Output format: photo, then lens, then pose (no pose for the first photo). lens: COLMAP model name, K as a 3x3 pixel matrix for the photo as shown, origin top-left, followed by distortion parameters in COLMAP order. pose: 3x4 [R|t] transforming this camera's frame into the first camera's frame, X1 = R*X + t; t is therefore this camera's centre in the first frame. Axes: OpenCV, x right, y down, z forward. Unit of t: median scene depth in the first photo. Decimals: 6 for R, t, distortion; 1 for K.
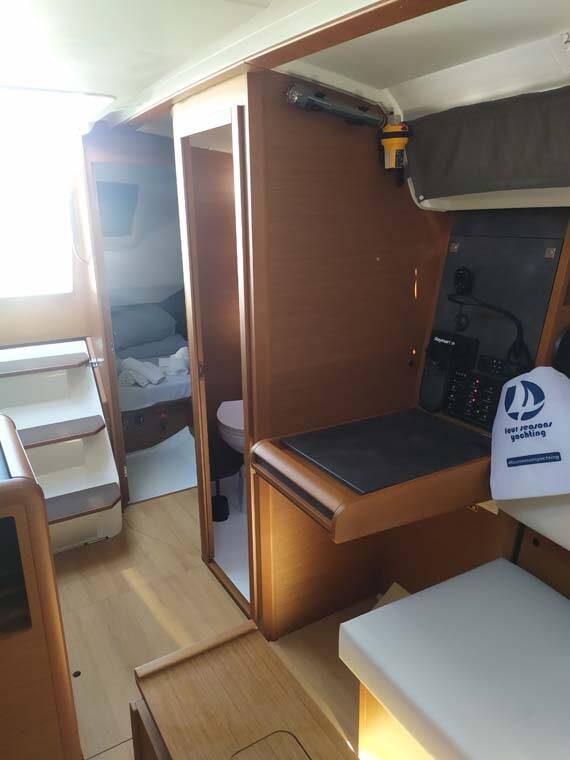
lens RADIAL K [[567.3, 0, 282.7], [0, 567.3, 380.2], [0, 0, 1]] dist [0.040316, -0.003493]
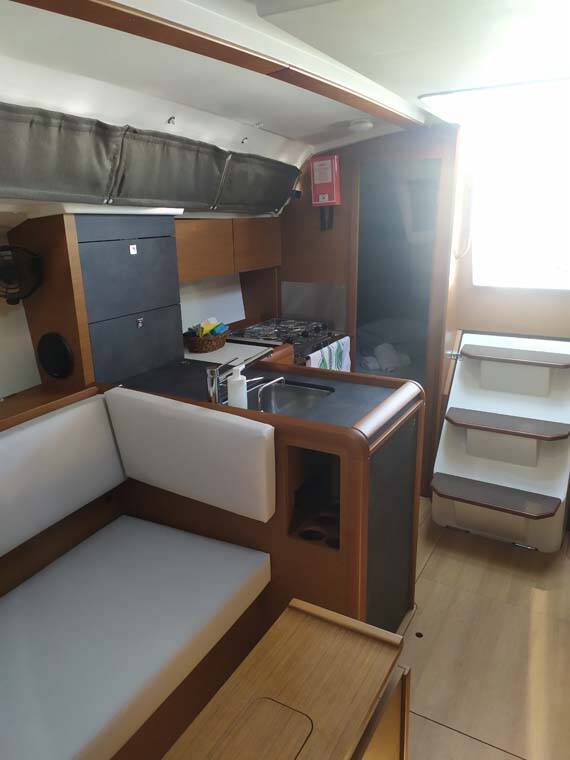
lens RADIAL K [[567.3, 0, 283.9], [0, 567.3, 379.6], [0, 0, 1]] dist [0.040316, -0.003493]
pose [[0.494382, 0.260309, -0.829353, 0.221230], [-0.250334, 0.956322, 0.150936, -0.036435], [0.832418, 0.132995, 0.537952, 0.111345]]
